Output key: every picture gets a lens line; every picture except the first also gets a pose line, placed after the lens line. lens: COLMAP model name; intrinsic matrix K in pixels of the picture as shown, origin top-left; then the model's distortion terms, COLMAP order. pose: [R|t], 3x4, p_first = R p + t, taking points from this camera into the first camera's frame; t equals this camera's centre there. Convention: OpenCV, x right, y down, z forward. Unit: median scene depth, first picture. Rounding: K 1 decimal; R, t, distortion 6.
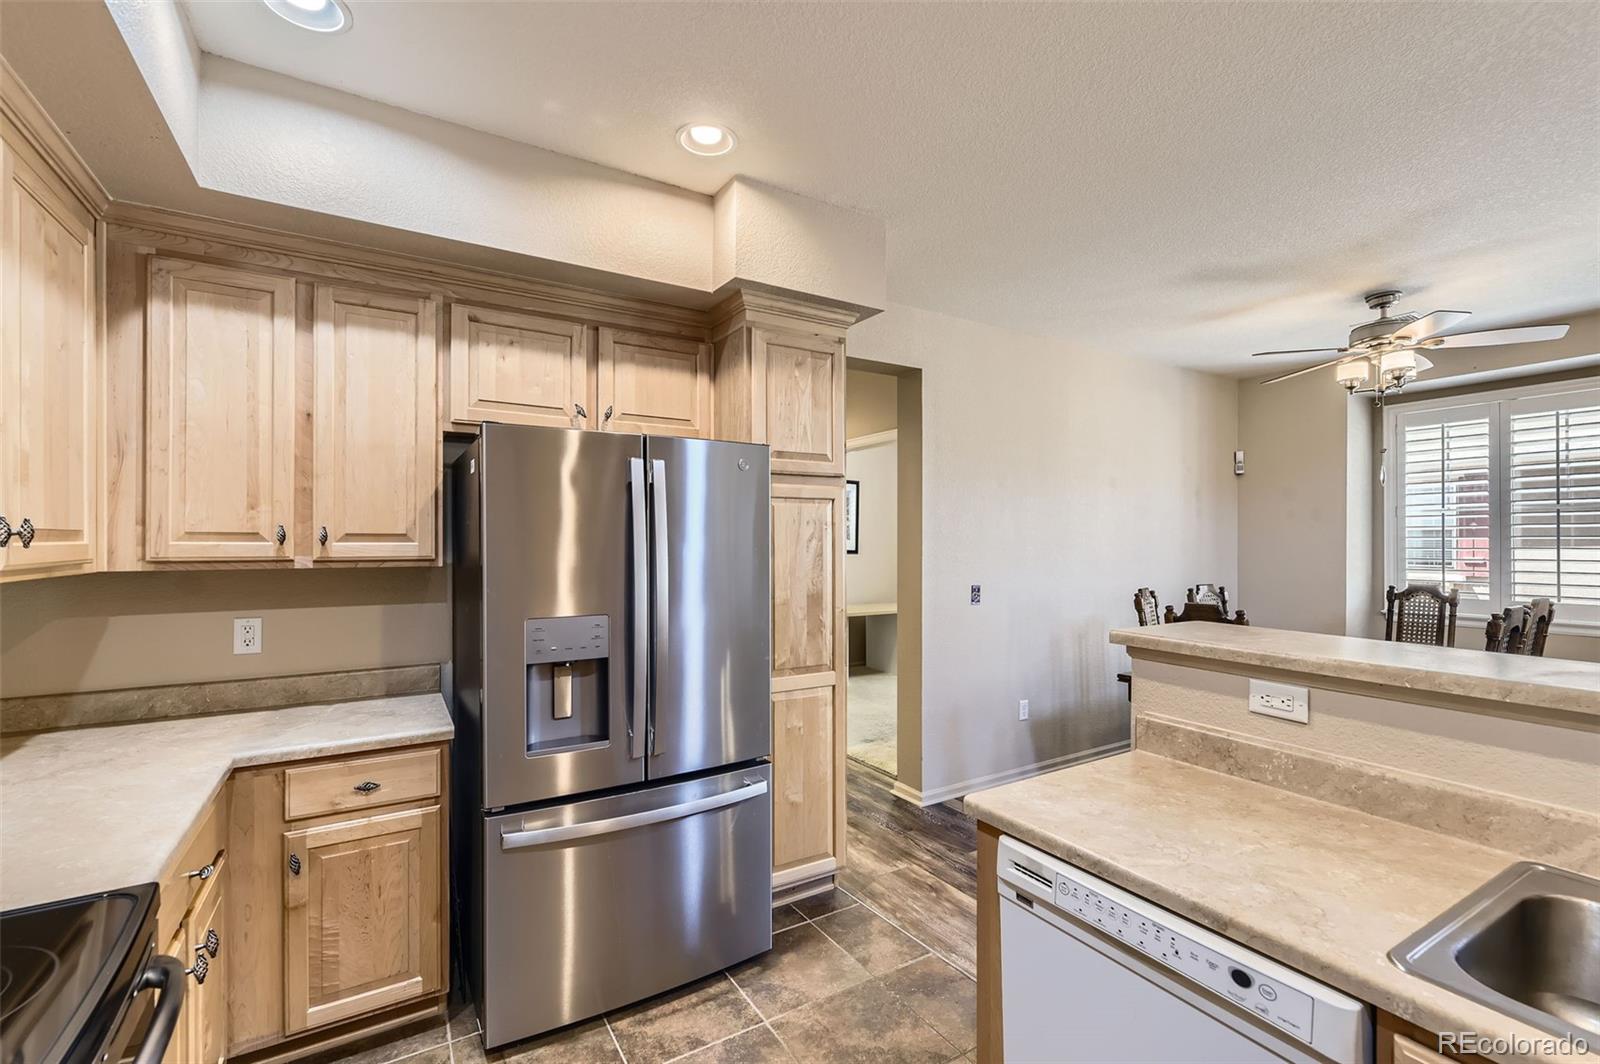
lens RADIAL K [[708.7, 0, 807.2], [0, 708.7, 541.1], [0, 0, 1]] dist [-0.000744, -0.000041]
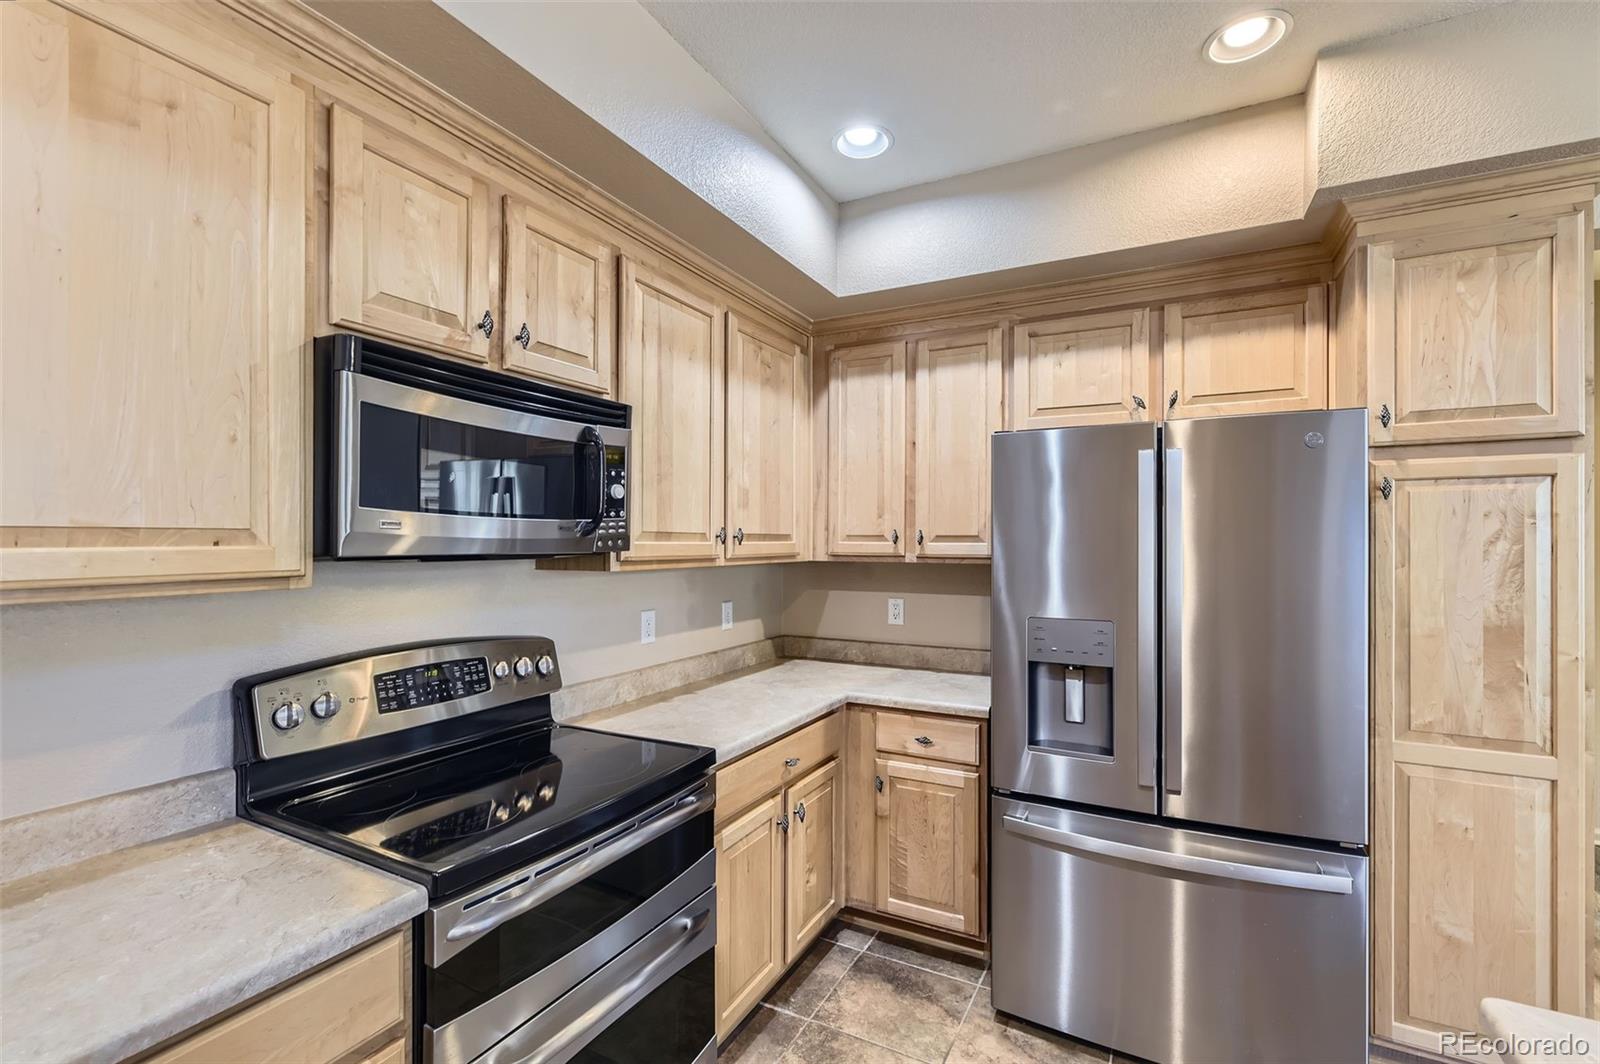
lens RADIAL K [[708.7, 0, 807.2], [0, 708.7, 541.1], [0, 0, 1]] dist [-0.000744, -0.000041]
pose [[0.504875, 0.001348, -0.863191, 0.315022], [-0.002341, 0.999997, 0.000192, -0.000562], [0.863189, 0.001924, 0.504877, 0.183644]]
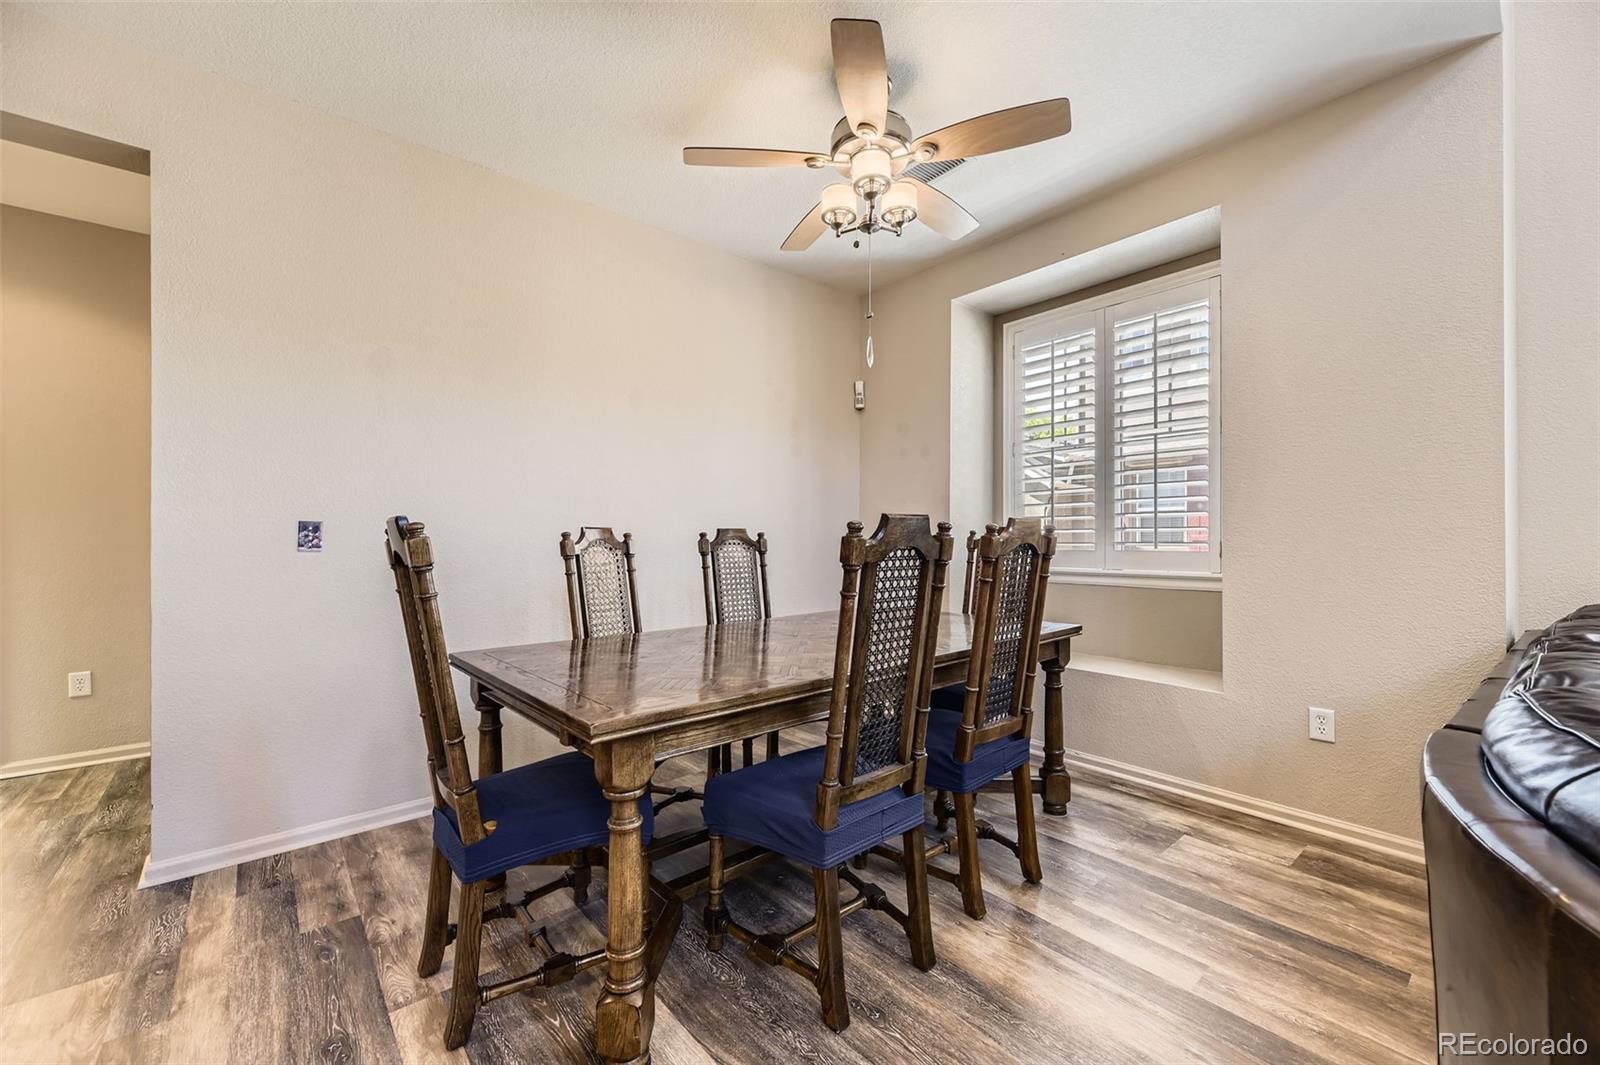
lens RADIAL K [[651.1, 0, 809.6], [0, 651.1, 540.5], [0, 0, 1]] dist [0.006680, -0.000348]
pose [[0.988204, -0.003114, 0.153113, 2.622011], [0.003438, 0.999992, -0.001850, 0.366169], [-0.153106, 0.002354, 0.988207, 1.549619]]
